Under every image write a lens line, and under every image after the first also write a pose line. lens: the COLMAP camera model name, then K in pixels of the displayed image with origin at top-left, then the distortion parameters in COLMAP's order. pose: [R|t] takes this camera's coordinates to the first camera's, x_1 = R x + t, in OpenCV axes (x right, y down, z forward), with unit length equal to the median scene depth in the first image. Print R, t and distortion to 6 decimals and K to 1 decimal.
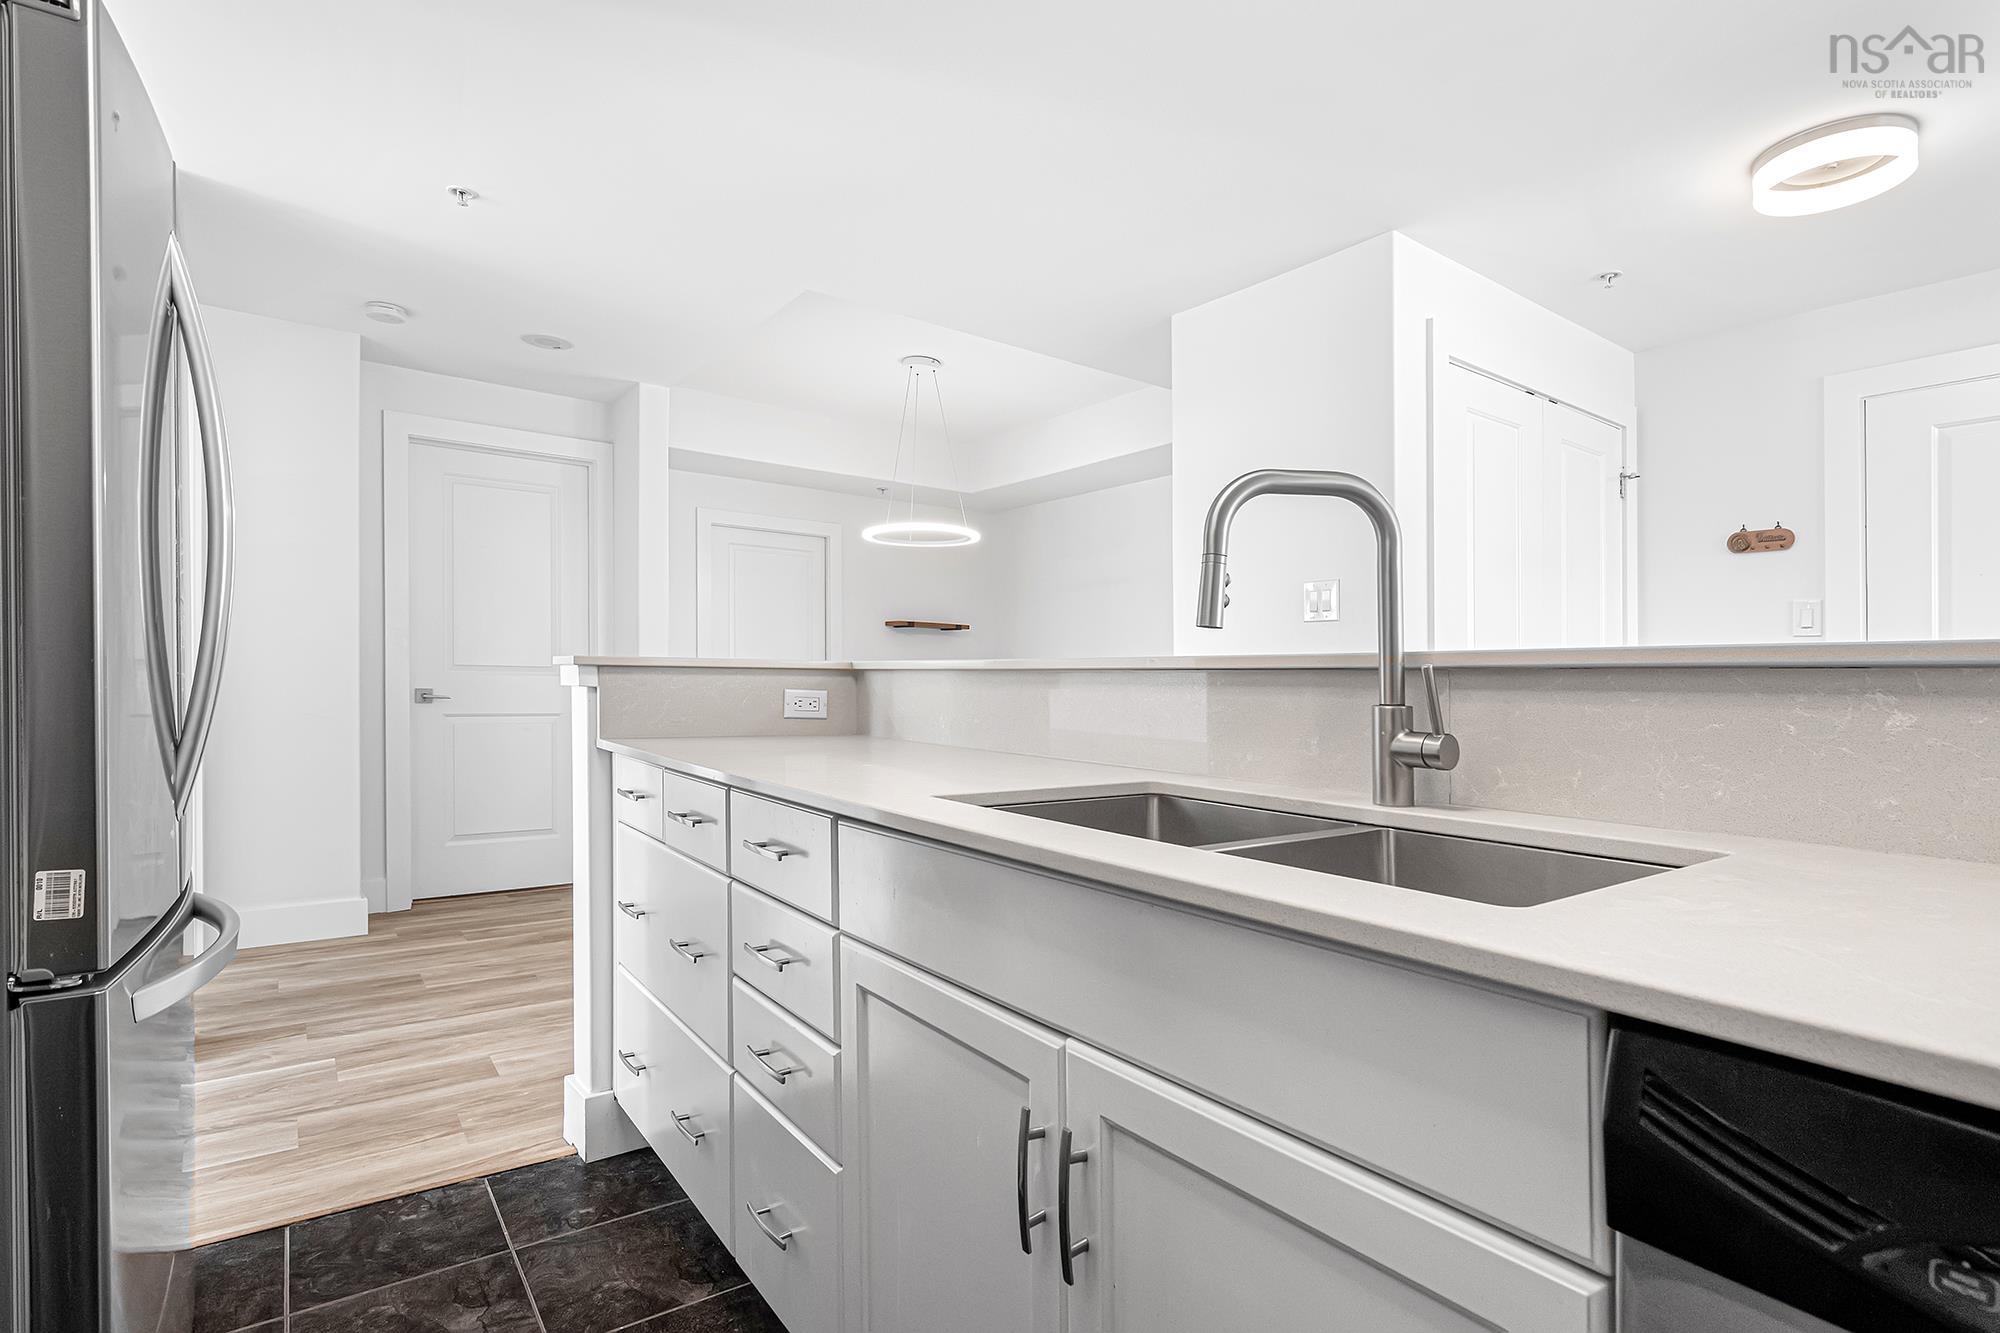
lens RADIAL K [[971.6, 0, 1001.1], [0, 971.6, 696.6], [0, 0, 1]] dist [-0.003494, 0.000059]
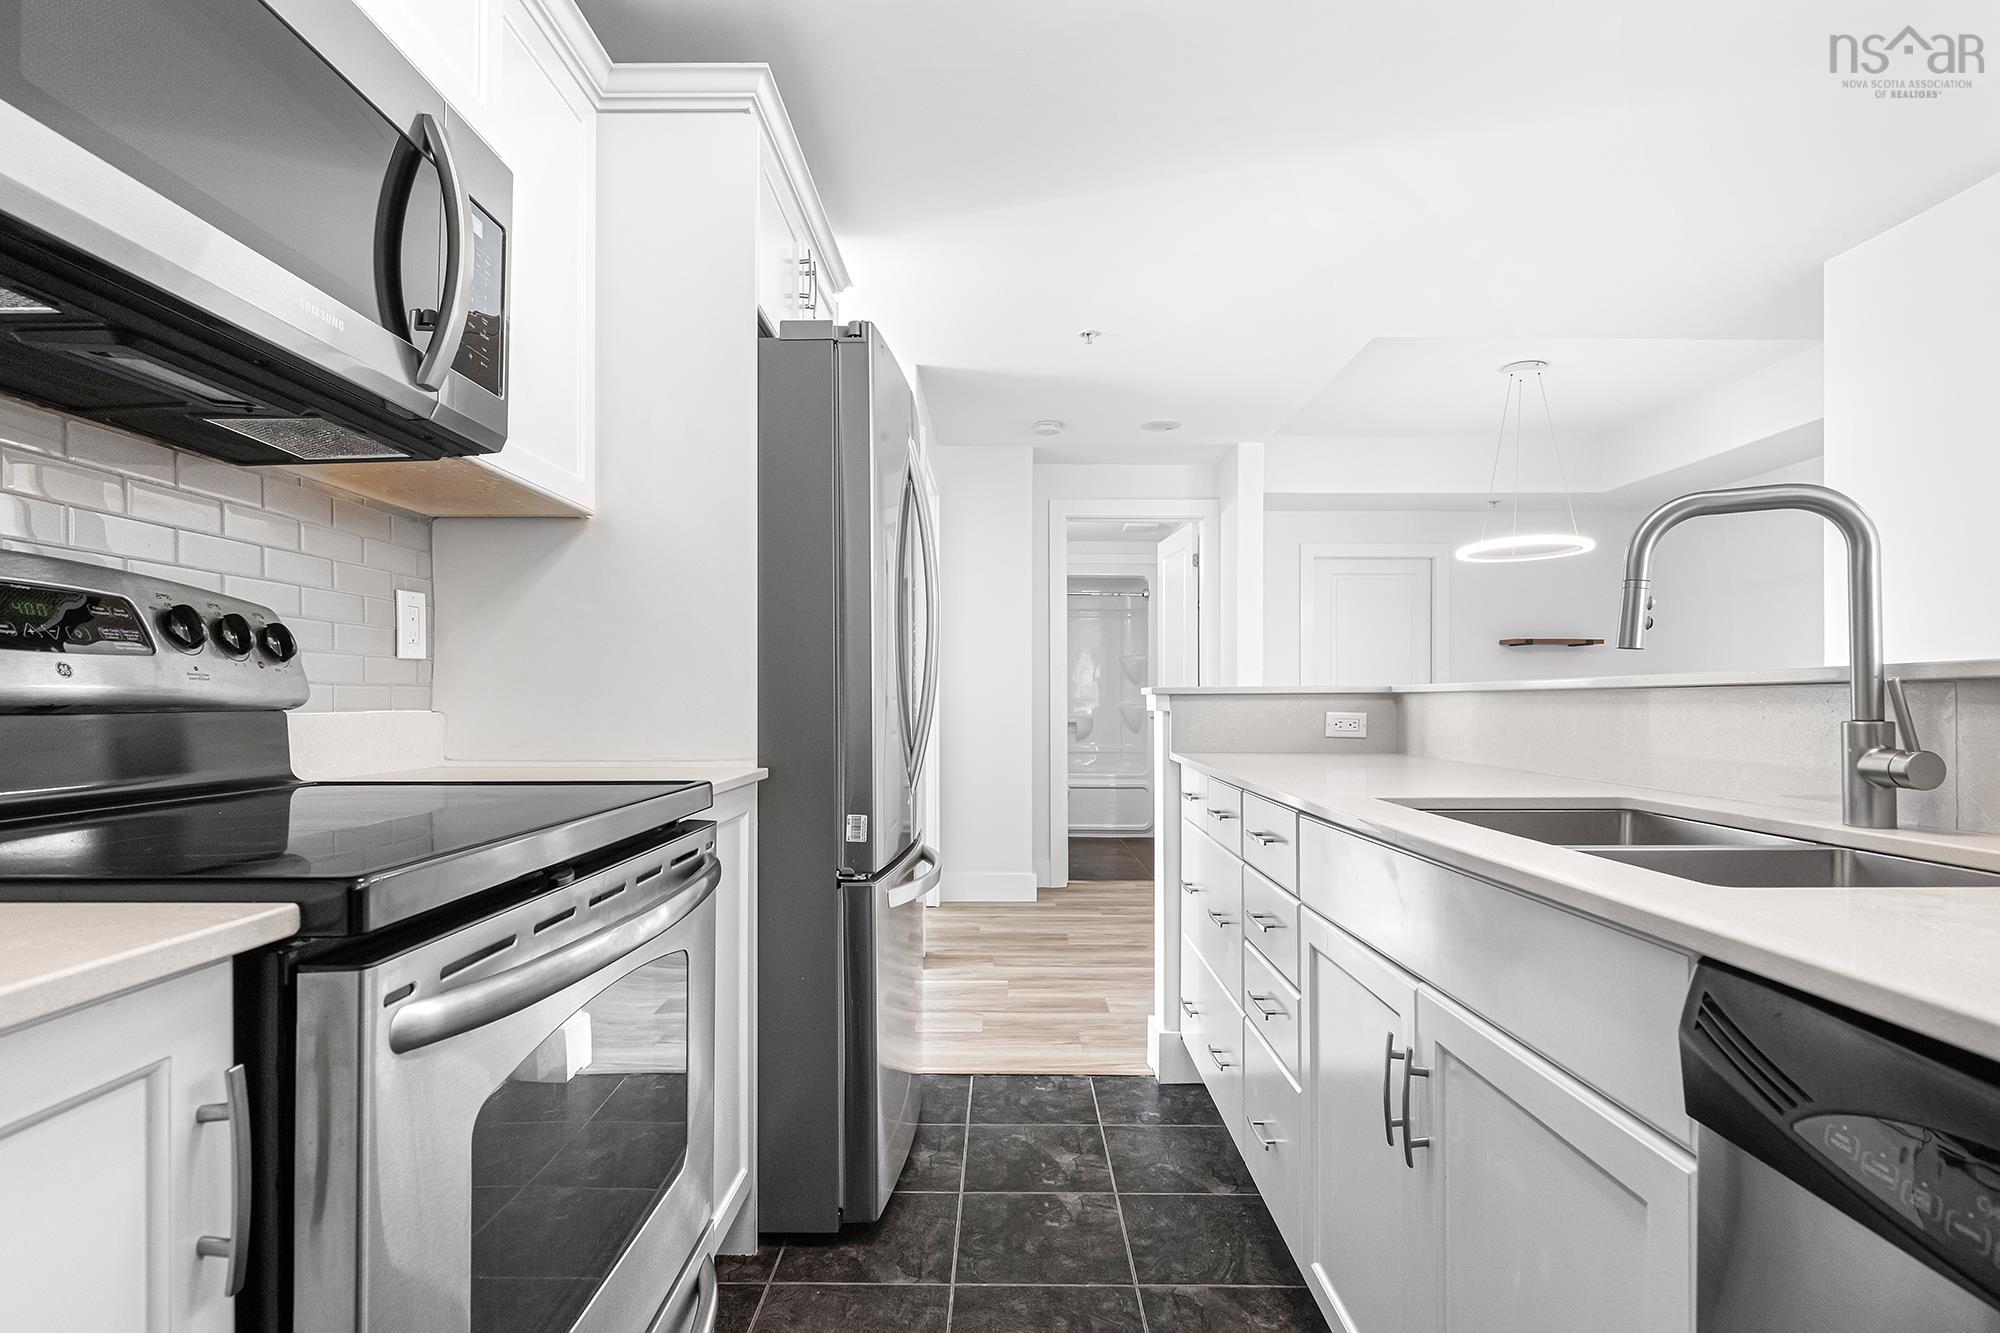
lens RADIAL K [[971.6, 0, 1001.1], [0, 971.6, 696.6], [0, 0, 1]] dist [-0.003494, 0.000059]
pose [[0.801924, -0.019091, -0.597121, 0.193785], [0.003831, 0.999633, -0.026815, 0.004685], [0.597414, 0.019216, 0.801703, -0.174374]]
